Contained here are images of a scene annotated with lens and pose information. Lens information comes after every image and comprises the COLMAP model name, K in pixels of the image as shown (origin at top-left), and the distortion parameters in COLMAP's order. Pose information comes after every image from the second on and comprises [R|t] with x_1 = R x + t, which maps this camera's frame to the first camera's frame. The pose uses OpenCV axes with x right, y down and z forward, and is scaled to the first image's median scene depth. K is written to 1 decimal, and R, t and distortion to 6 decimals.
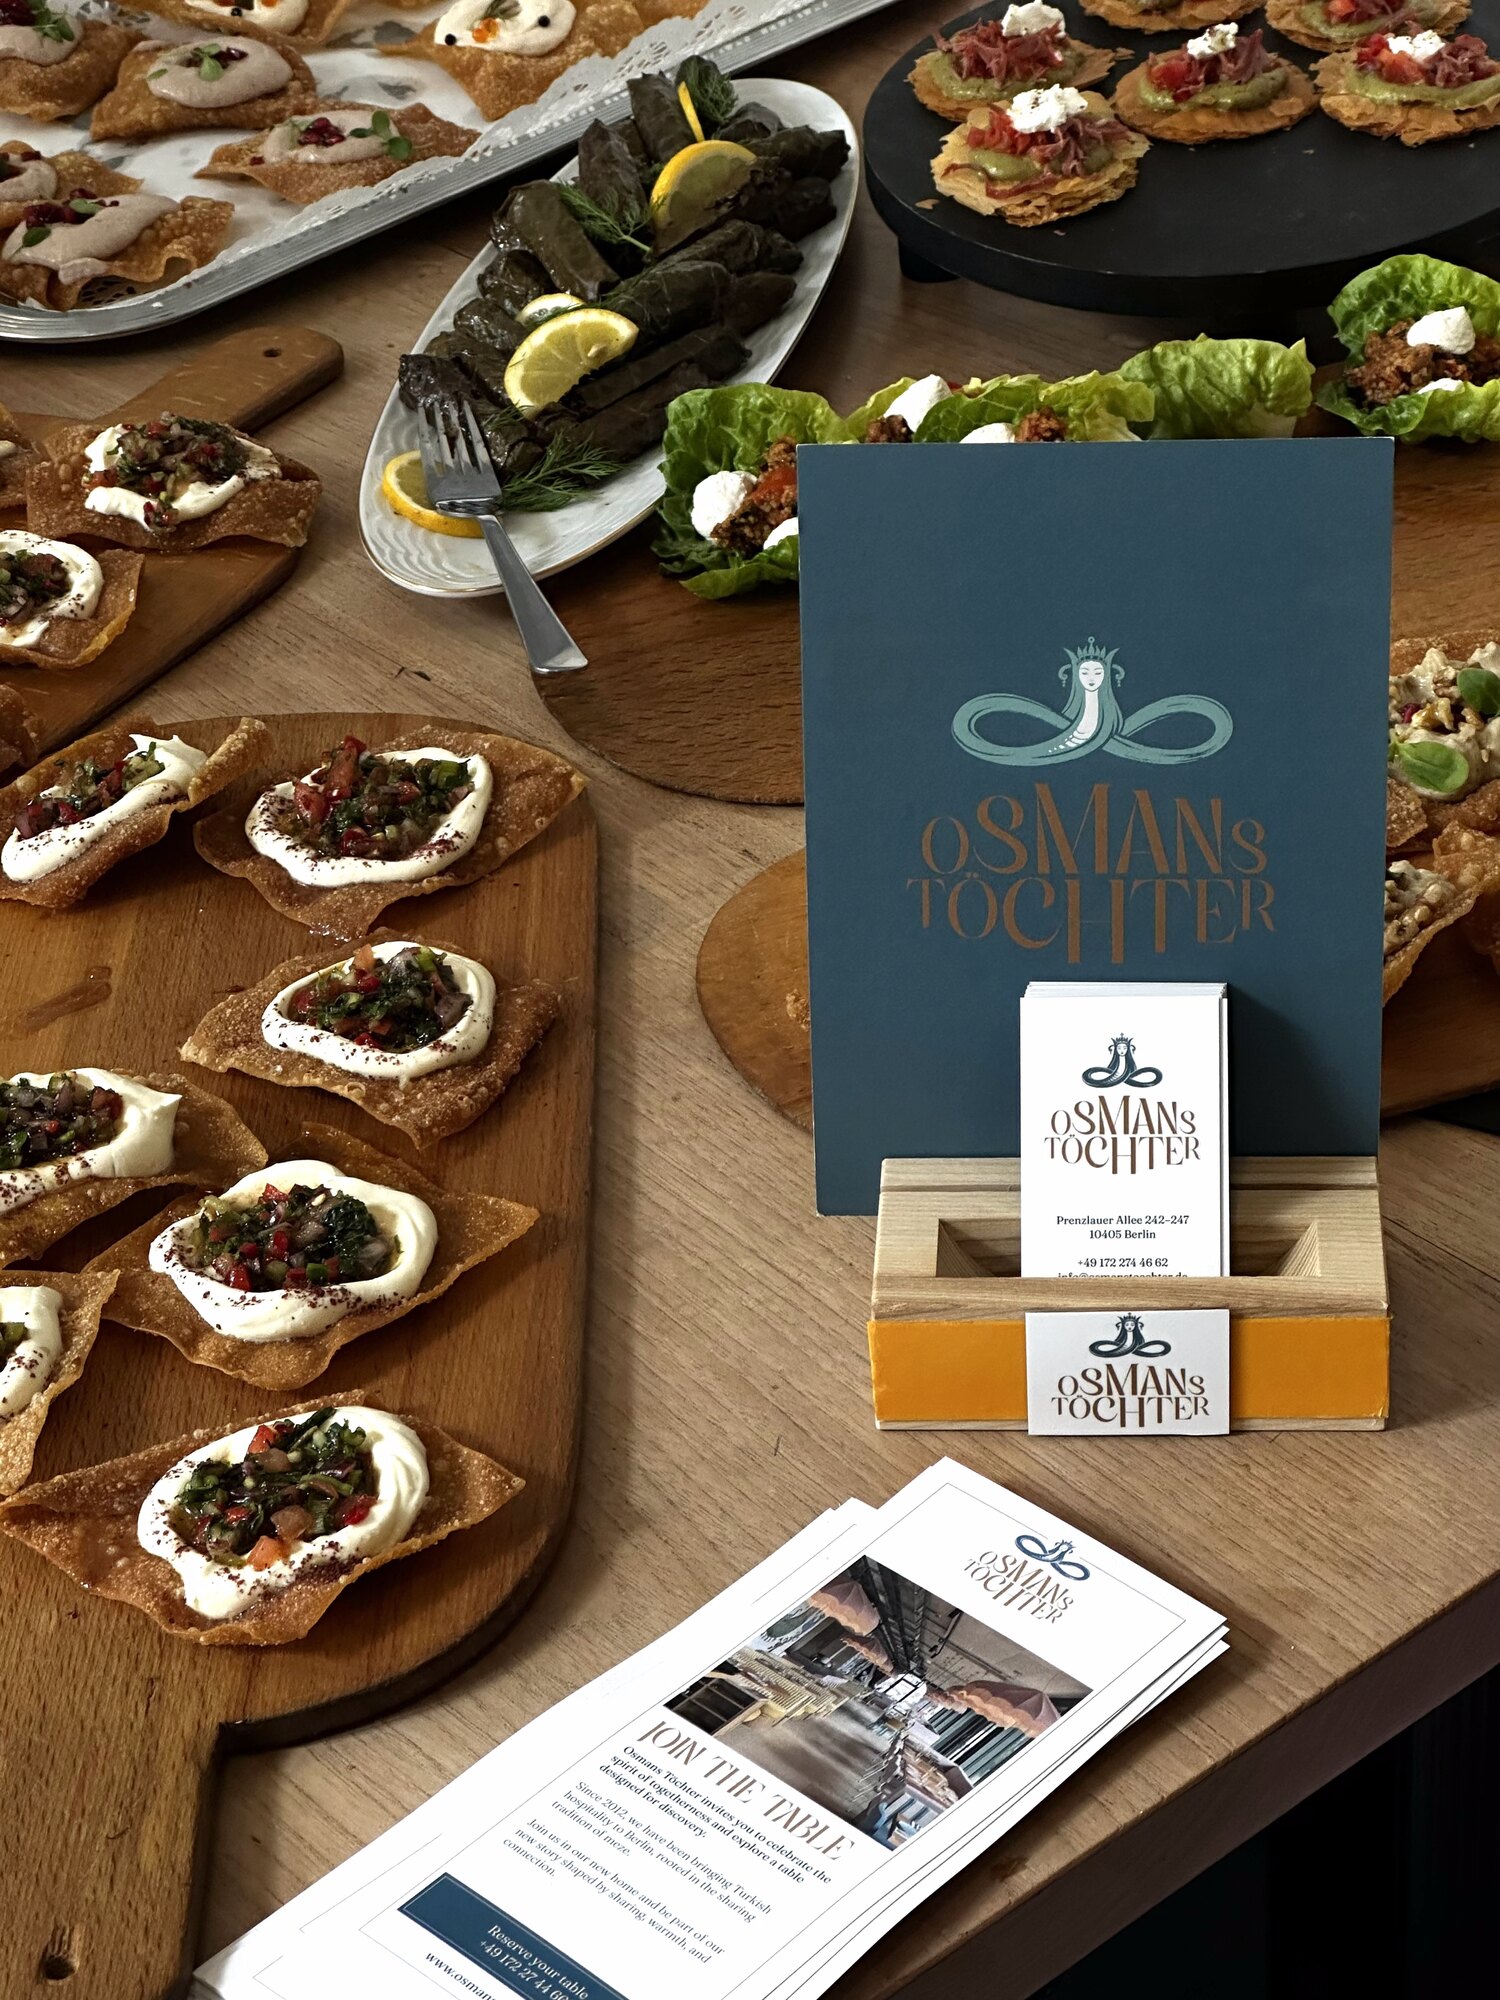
lens RADIAL K [[4770.4, 0, 750.0], [0, 4770.4, 1000.0], [0, 0, 1]] dist [0.109831, 0.842042]
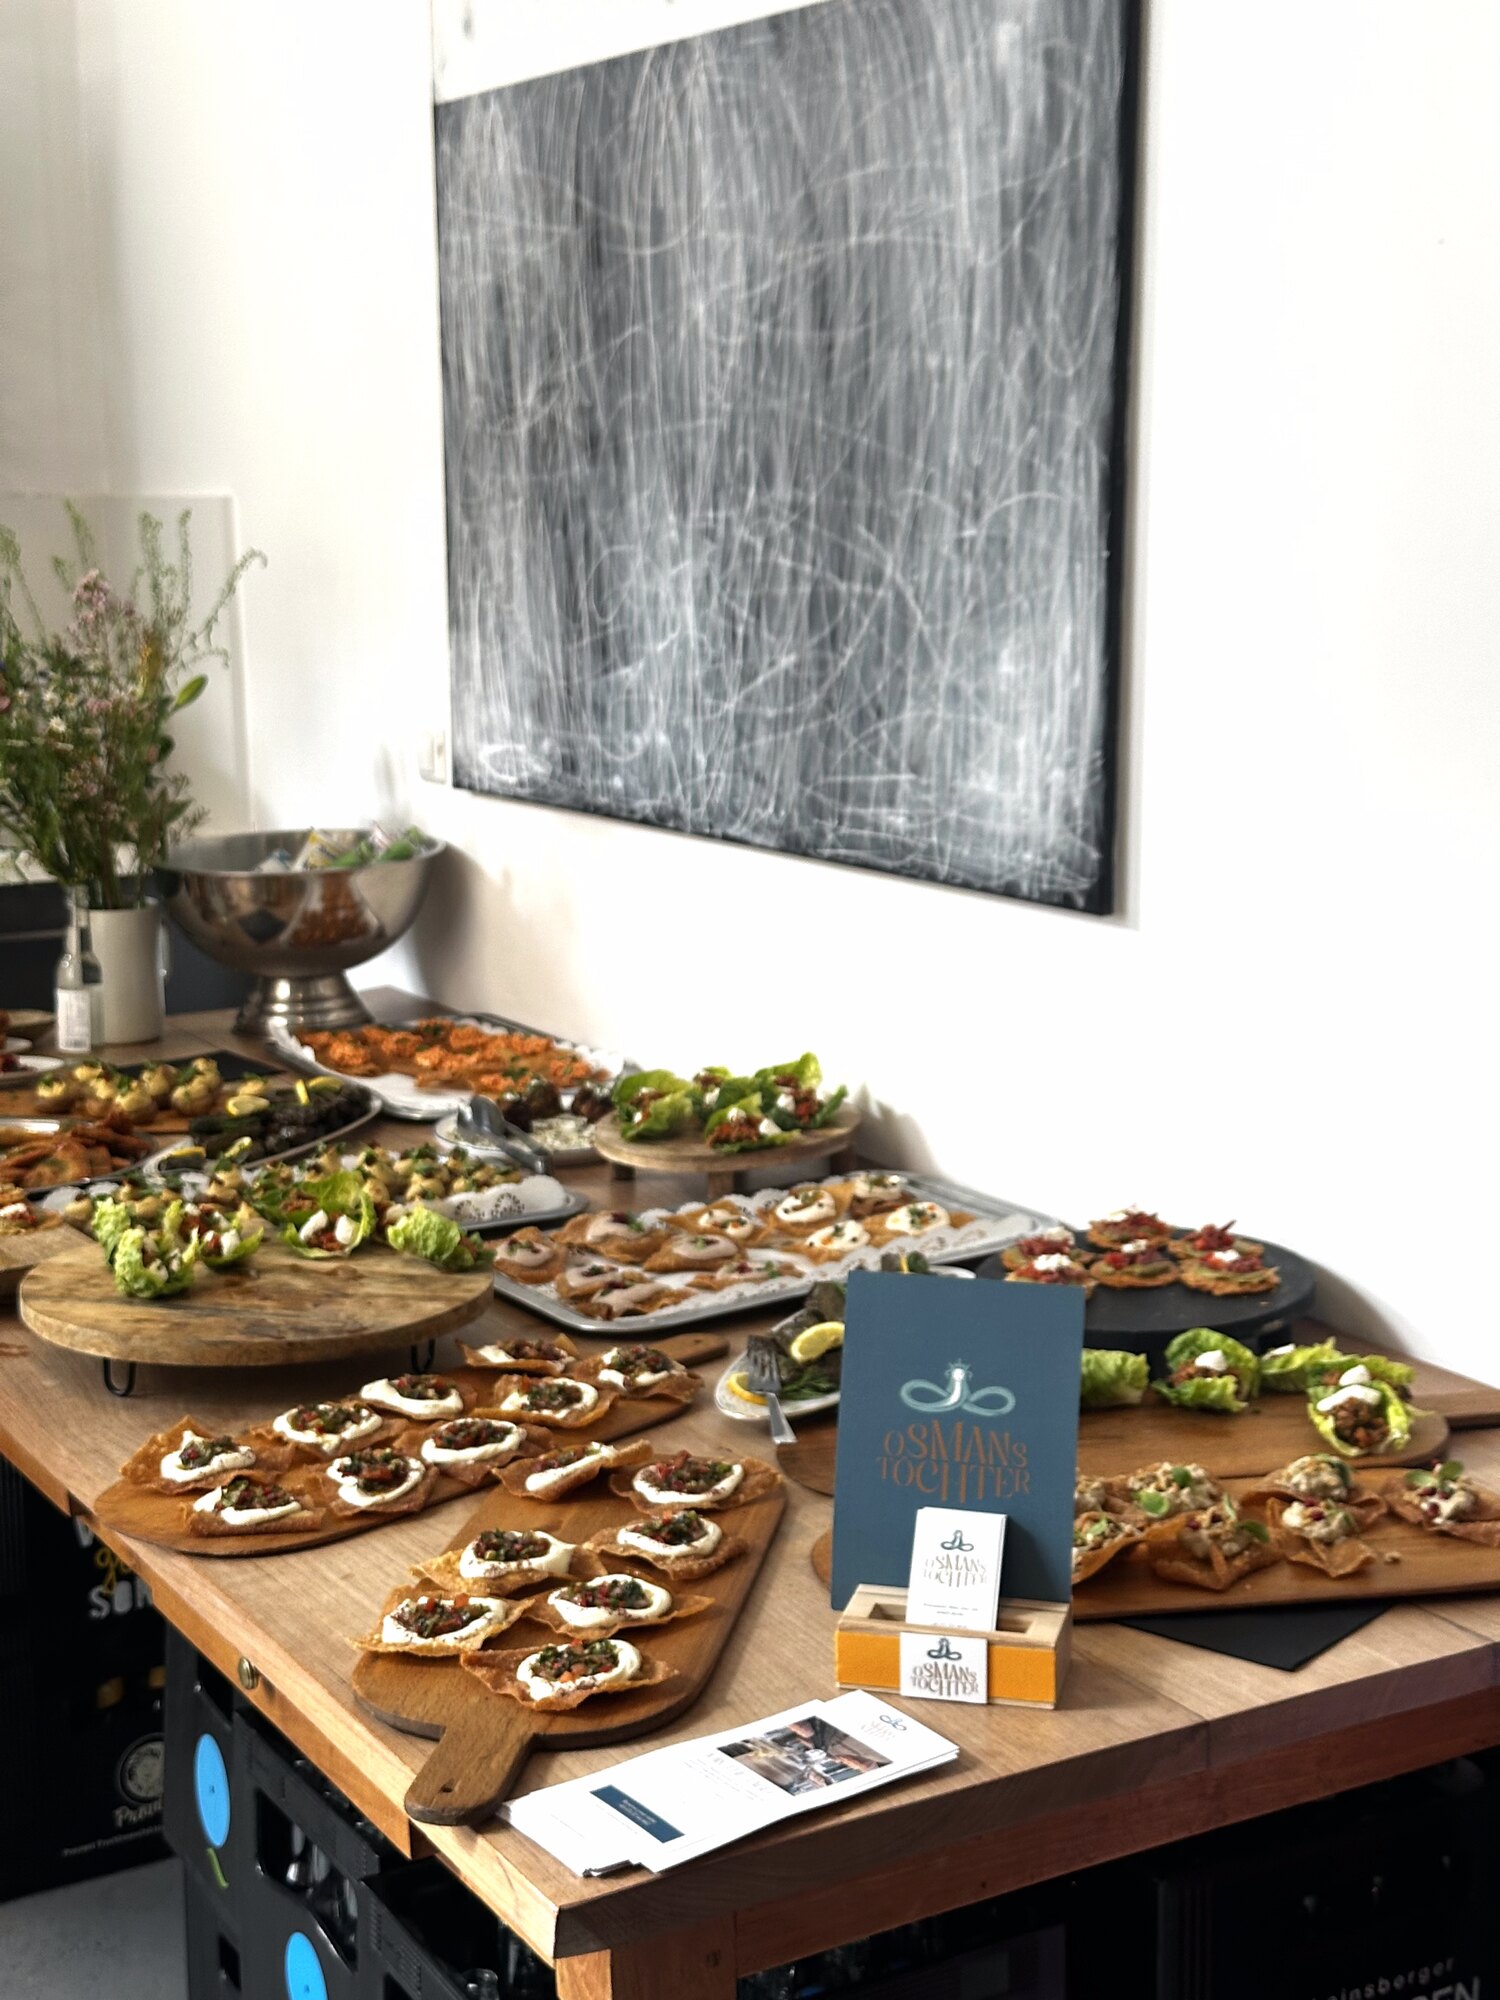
lens RADIAL K [[2951.8, 0, 750.0], [0, 2951.8, 1000.0], [0, 0, 1]] dist [0.279723, -0.598284]
pose [[0.984578, 0.074475, -0.158304, 0.183753], [-0.128310, 0.922509, -0.364025, 0.305577], [0.118926, 0.378723, 0.917837, -0.451278]]
